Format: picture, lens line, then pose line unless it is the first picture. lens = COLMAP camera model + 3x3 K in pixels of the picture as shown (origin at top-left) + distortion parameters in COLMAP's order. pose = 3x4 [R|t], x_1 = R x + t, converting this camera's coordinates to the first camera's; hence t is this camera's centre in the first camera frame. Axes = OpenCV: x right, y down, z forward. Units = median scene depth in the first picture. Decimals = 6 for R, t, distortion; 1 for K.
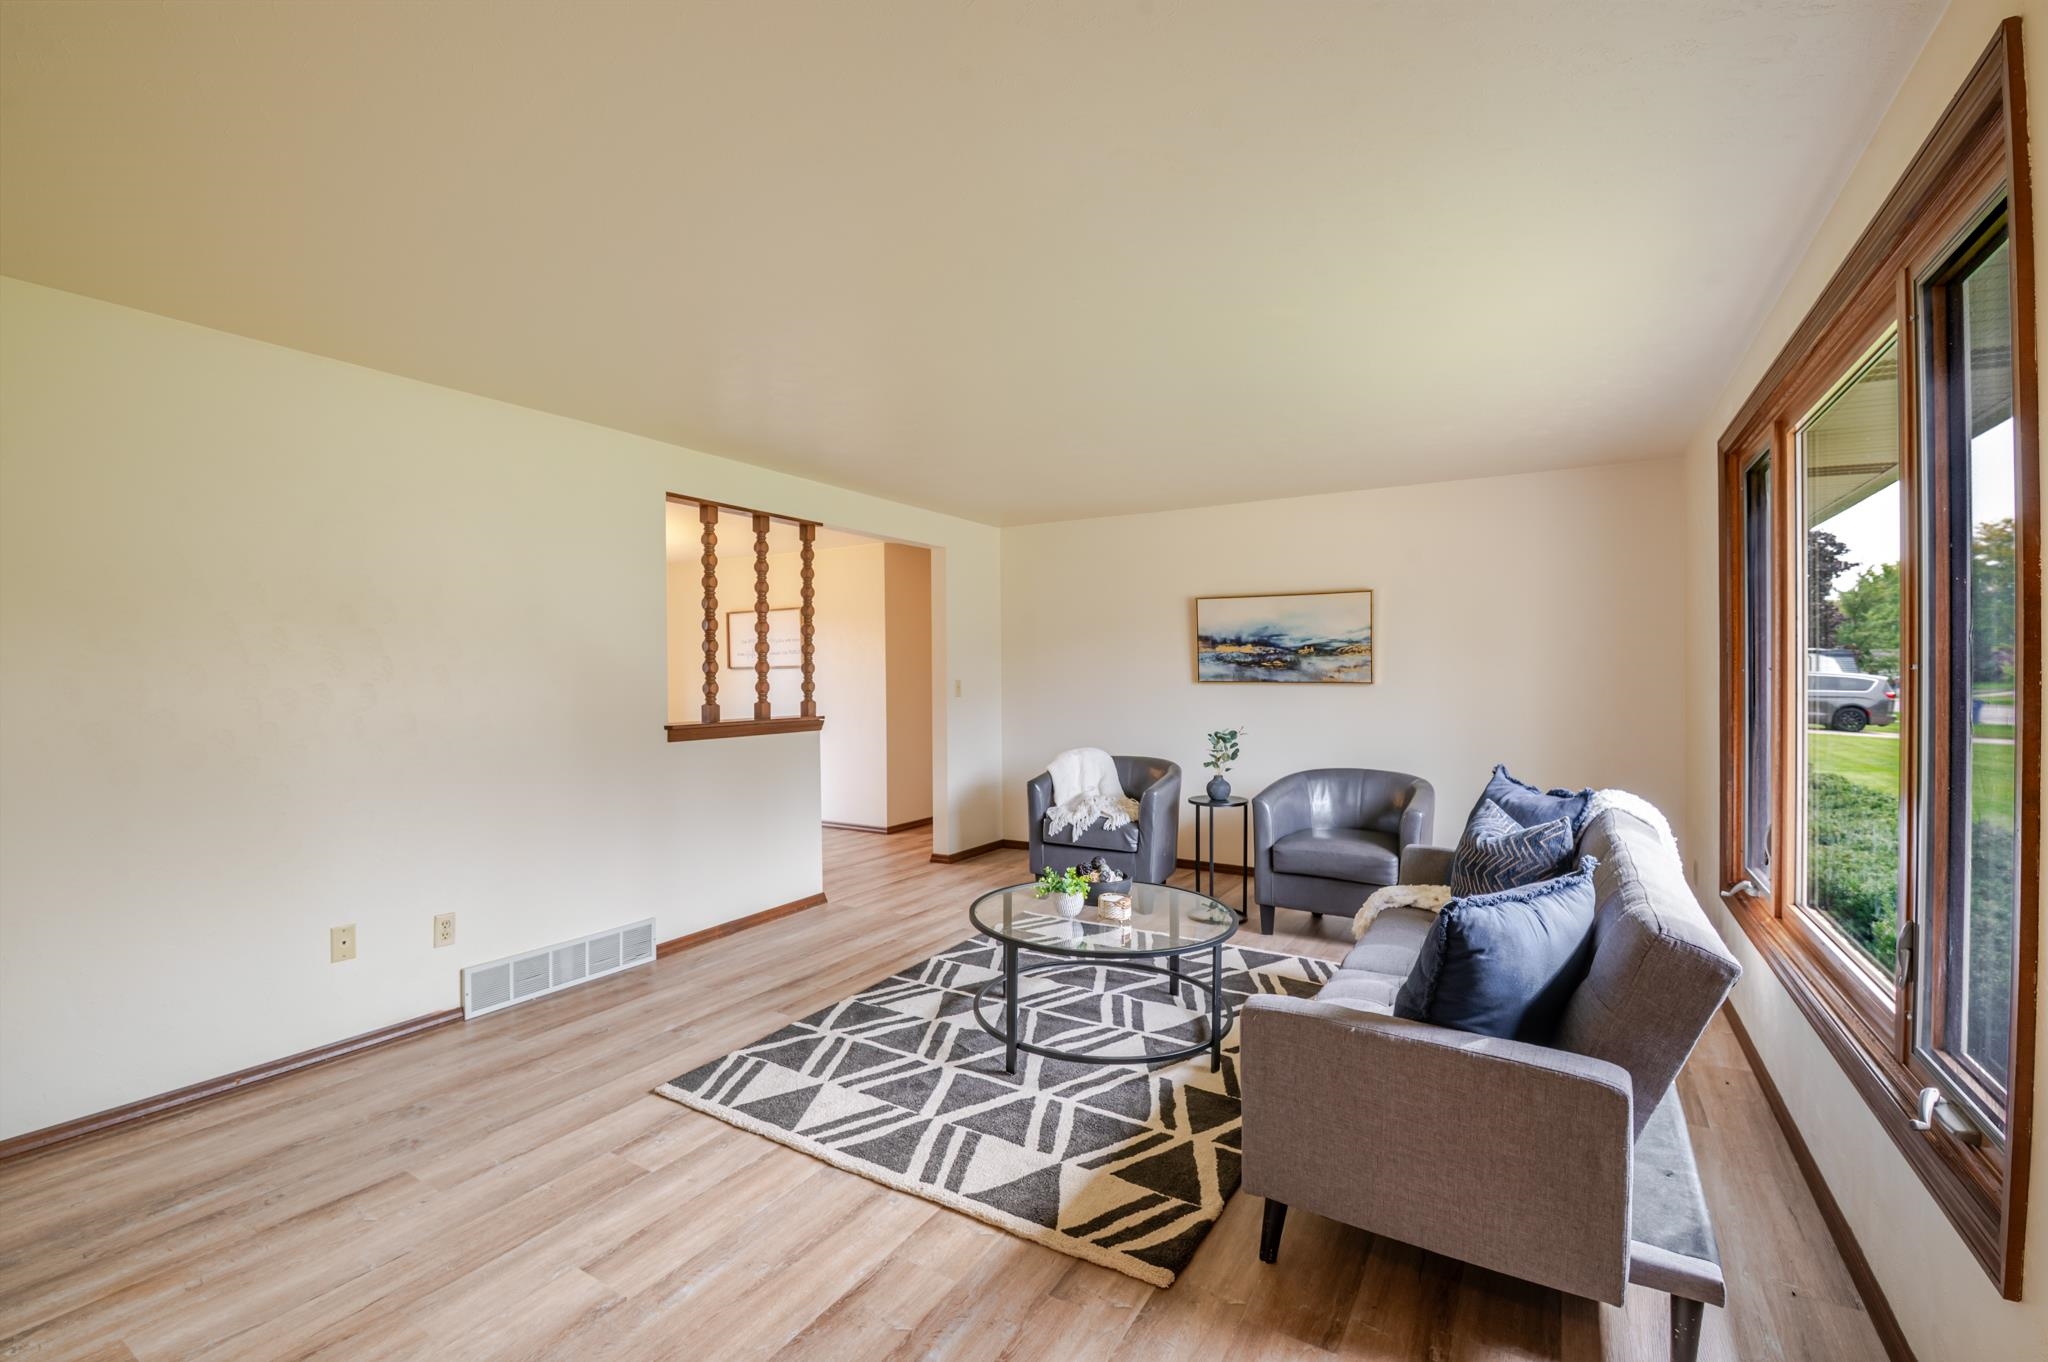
lens RADIAL K [[881.1, 0, 1023.1], [0, 881.1, 691.9], [0, 0, 1]] dist [-0.005808, -0.007724]
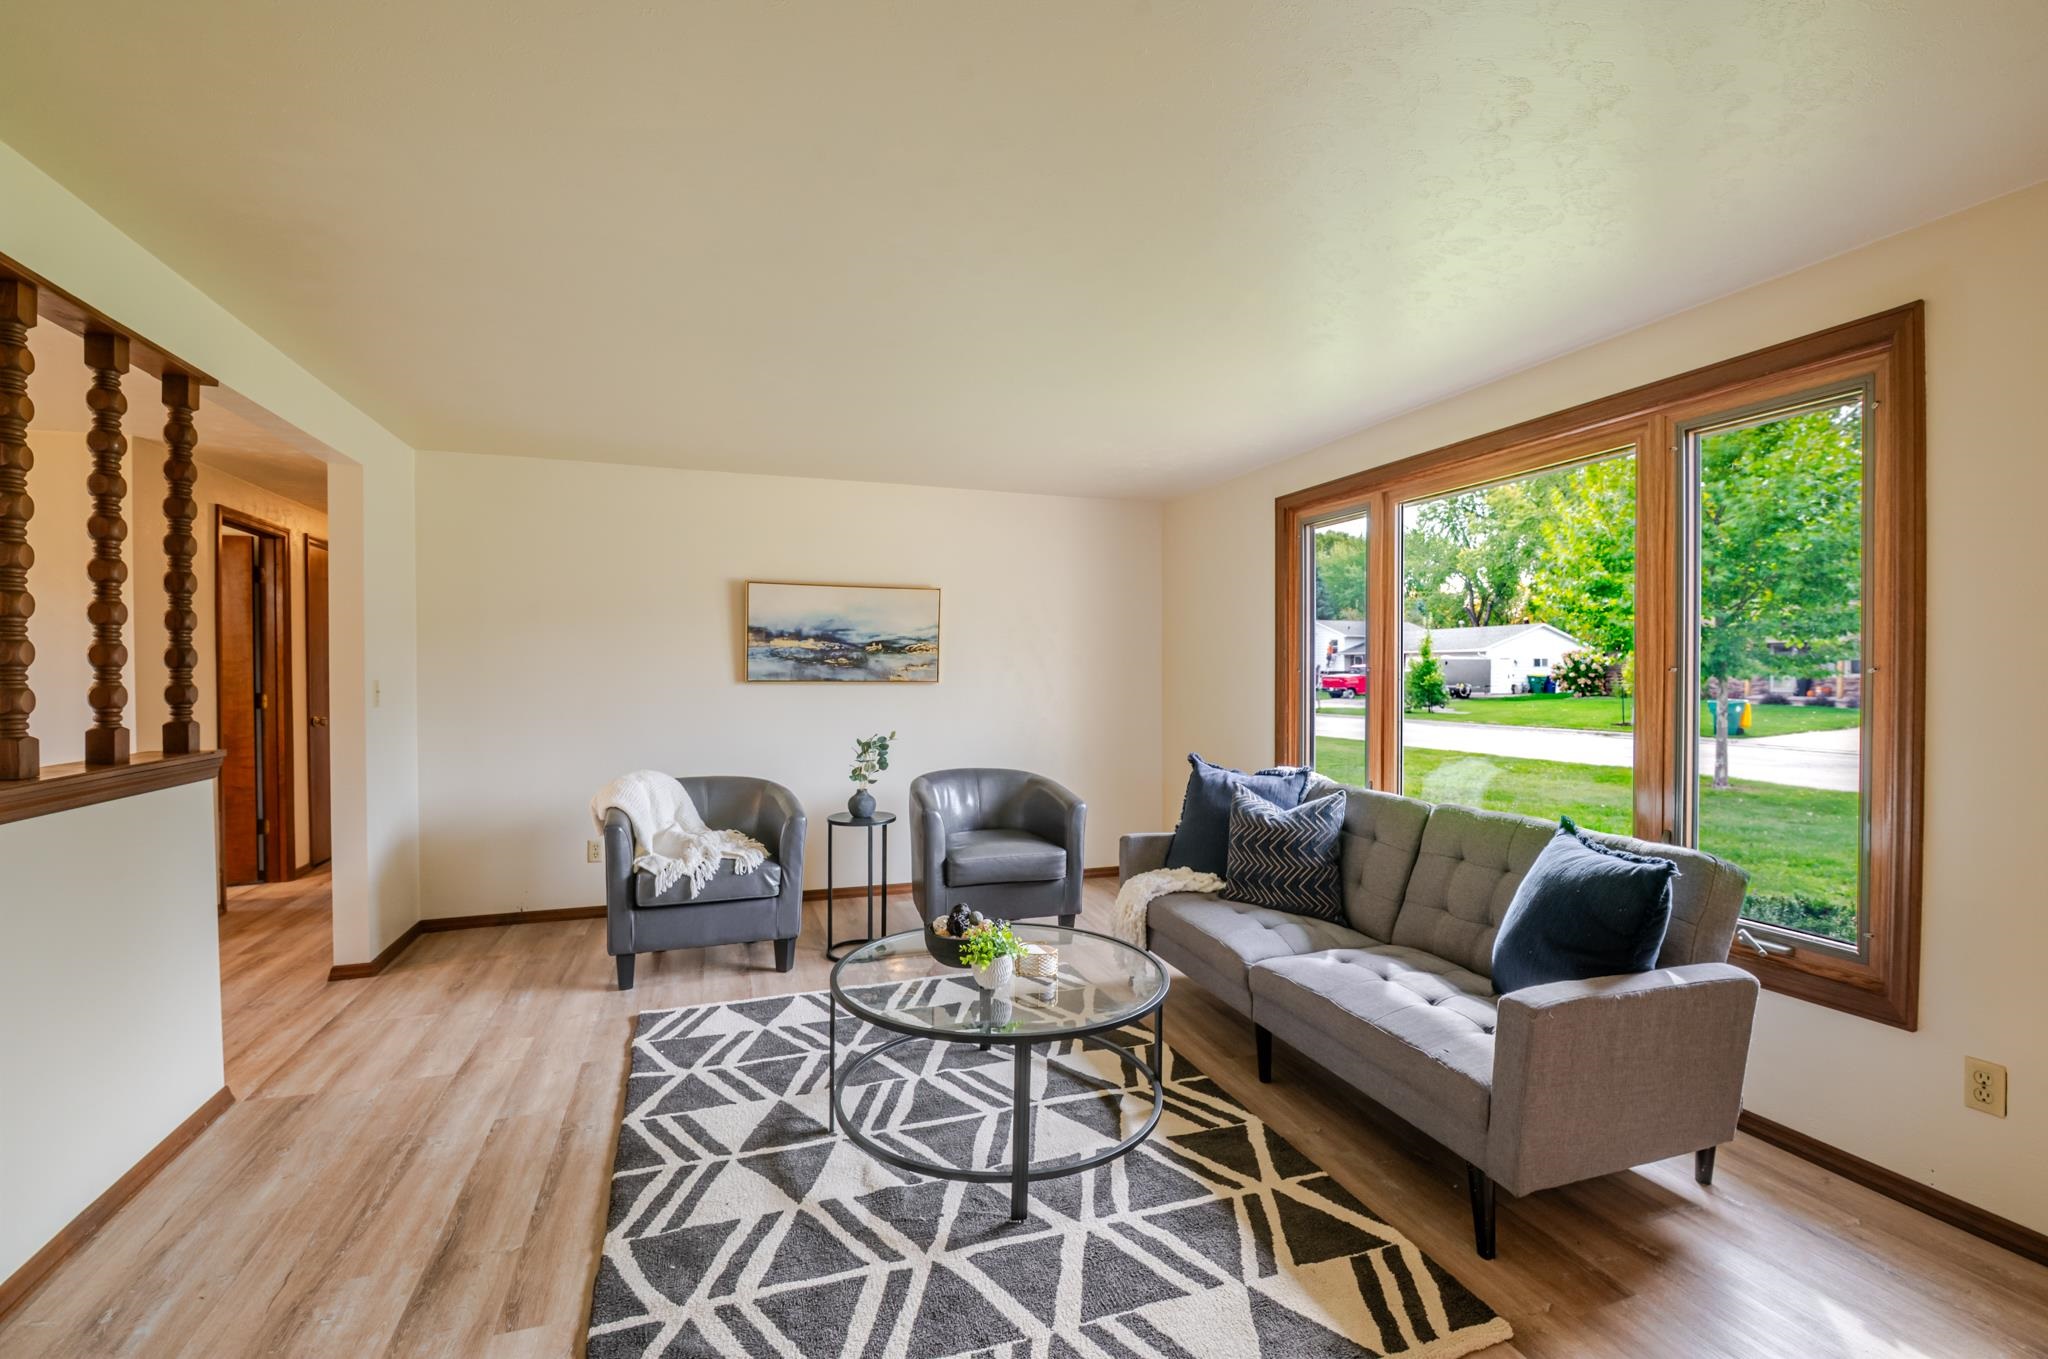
lens RADIAL K [[881.1, 0, 1029.9], [0, 881.1, 684.3], [0, 0, 1]] dist [-0.005808, -0.007724]
pose [[0.631350, -0.006855, 0.775468, -0.351439], [0.012067, 0.999927, -0.000985, -0.005674], [-0.775404, 0.009979, 0.631386, 0.327107]]
